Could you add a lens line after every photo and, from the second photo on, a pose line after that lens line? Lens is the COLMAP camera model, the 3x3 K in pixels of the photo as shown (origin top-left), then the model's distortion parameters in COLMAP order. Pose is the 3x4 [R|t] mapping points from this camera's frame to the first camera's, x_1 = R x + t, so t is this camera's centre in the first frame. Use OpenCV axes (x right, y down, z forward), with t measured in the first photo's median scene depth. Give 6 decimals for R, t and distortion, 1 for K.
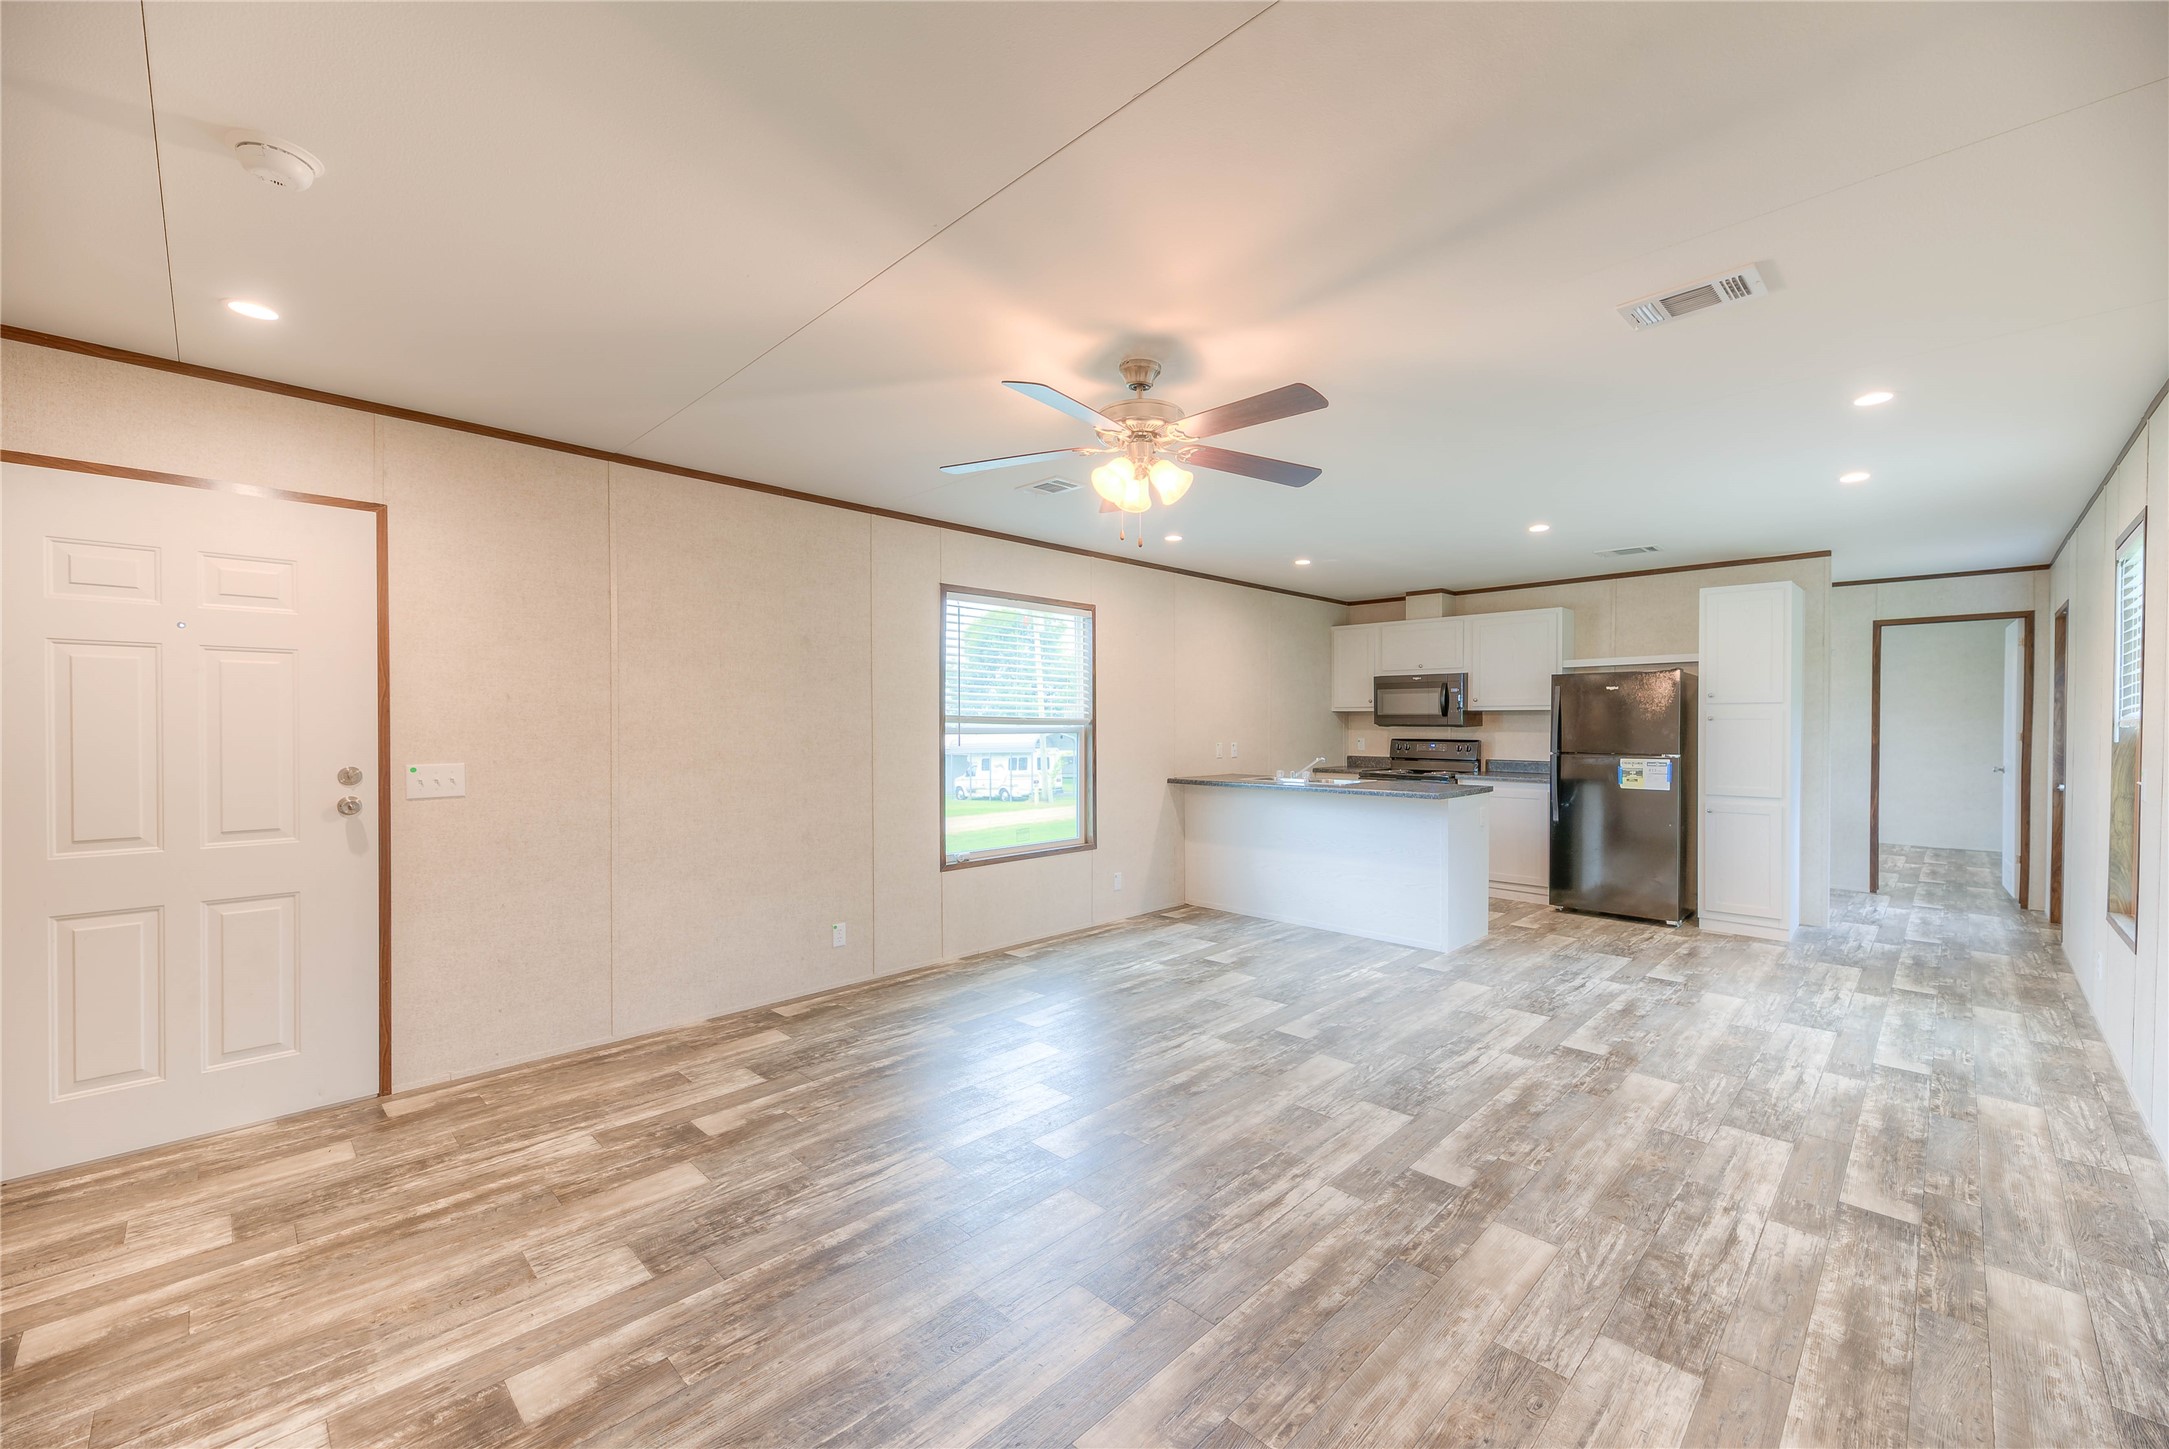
lens RADIAL K [[862.6, 0, 1099.9], [0, 862.6, 708.1], [0, 0, 1]] dist [0.011895, -0.002612]
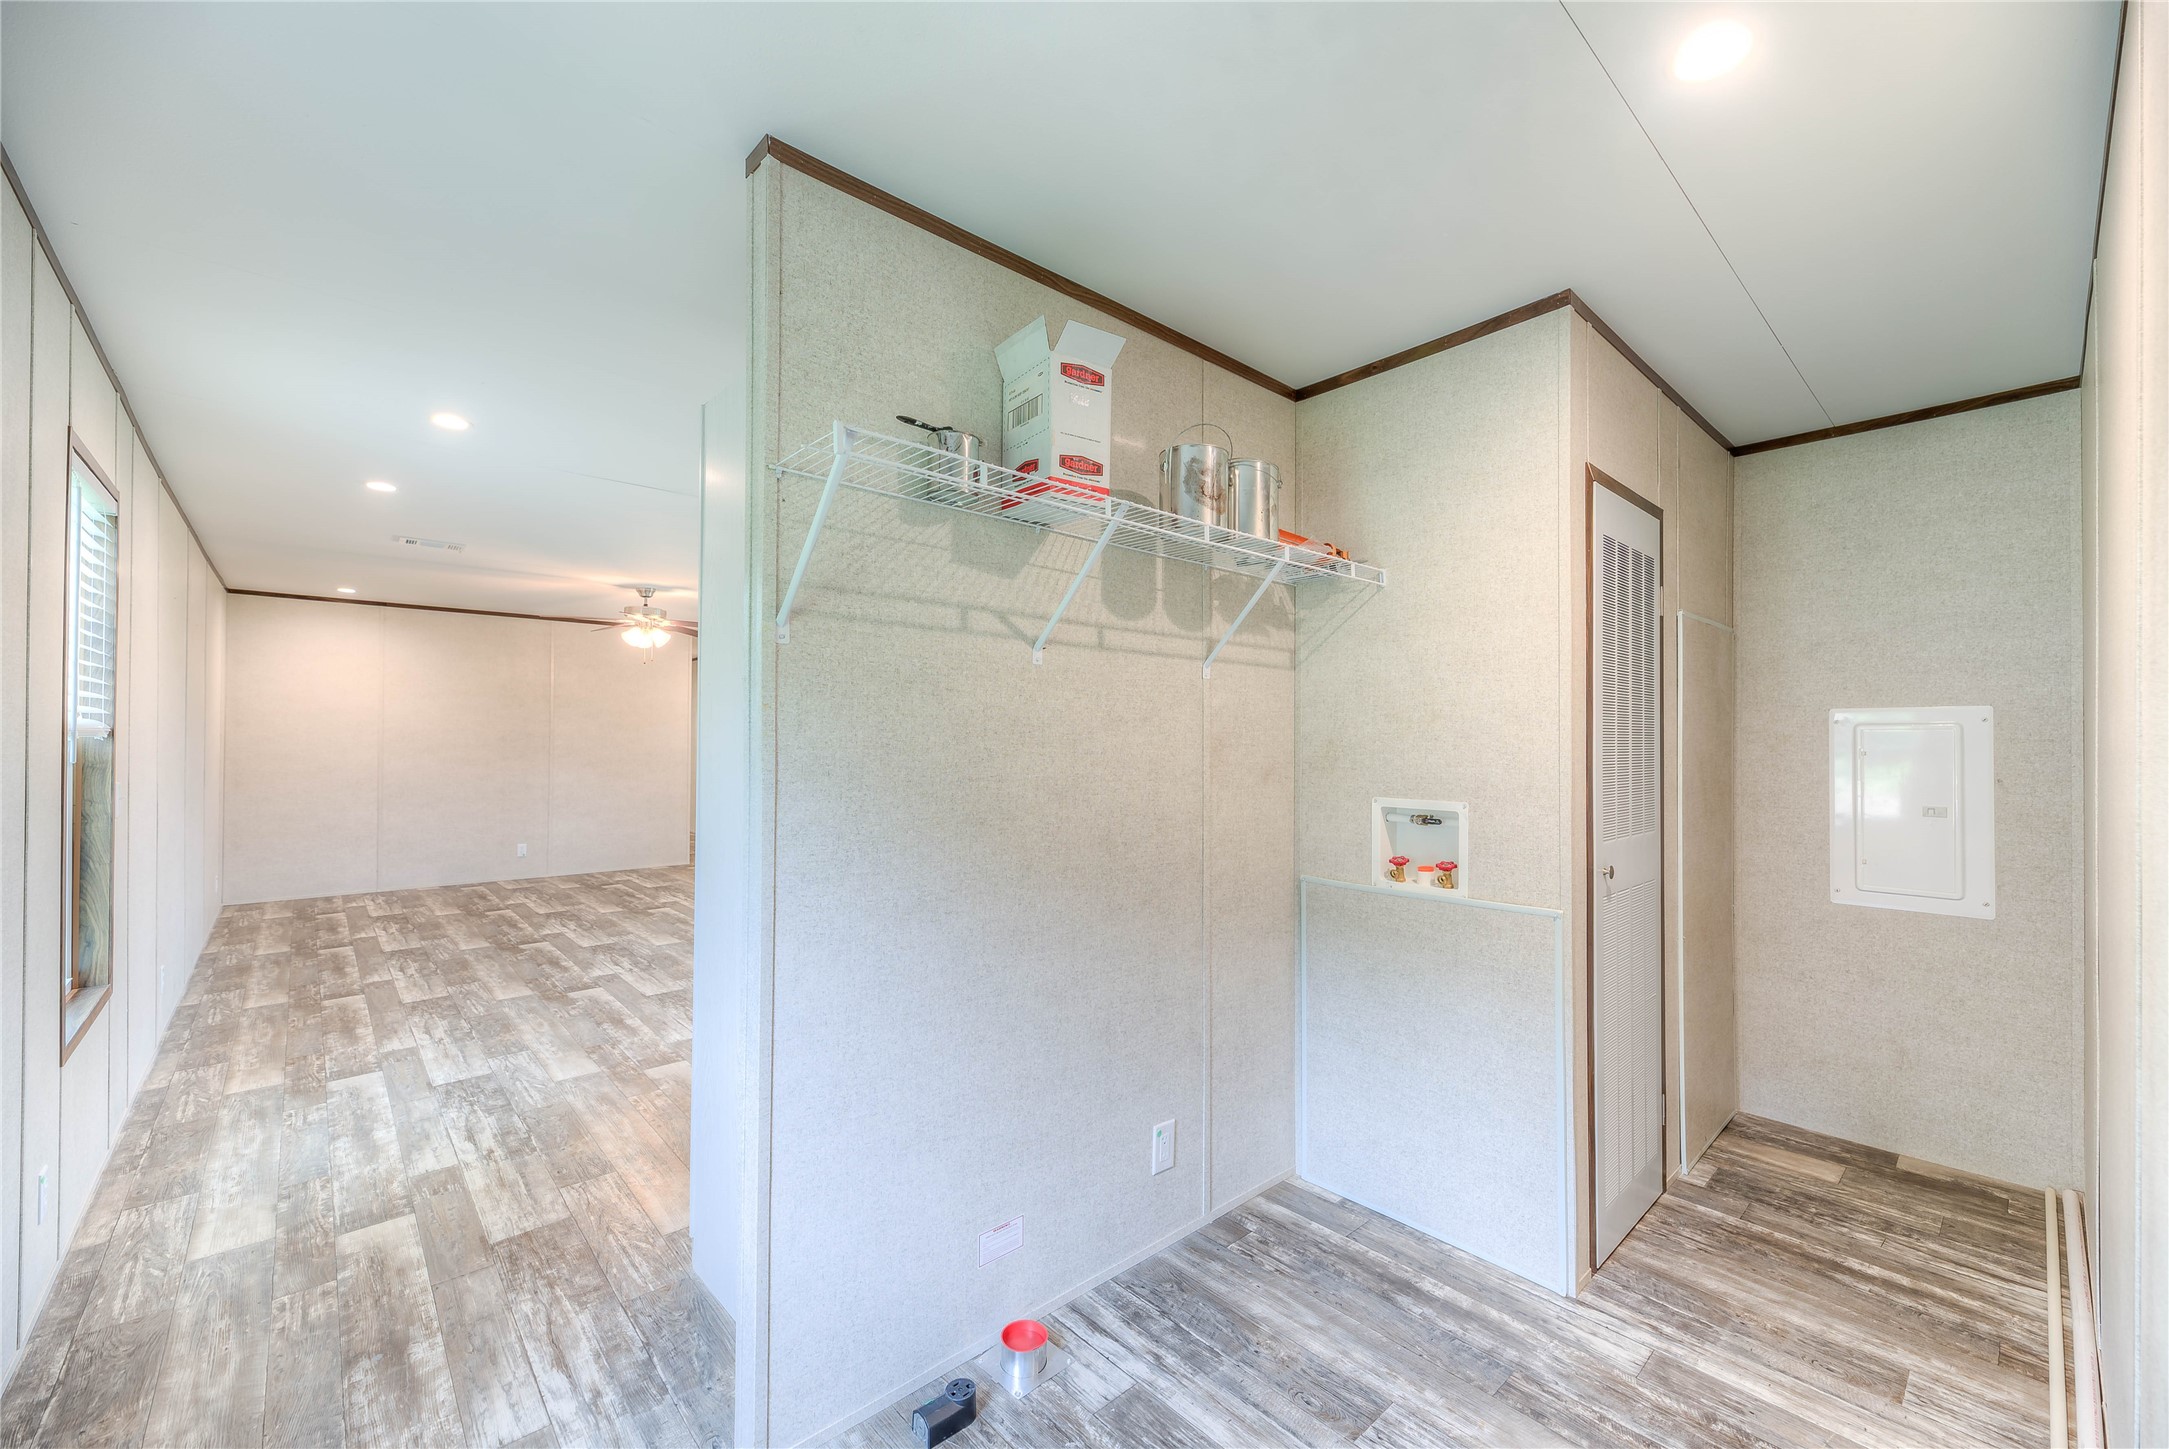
lens RADIAL K [[862.6, 0, 1091.6], [0, 862.6, 727.9], [0, 0, 1]] dist [0.011895, -0.002612]
pose [[-0.057579, -0.017417, -0.998189, 1.620380], [0.006675, 0.999819, -0.017830, 0.030862], [0.998319, -0.007690, -0.057452, 1.645151]]
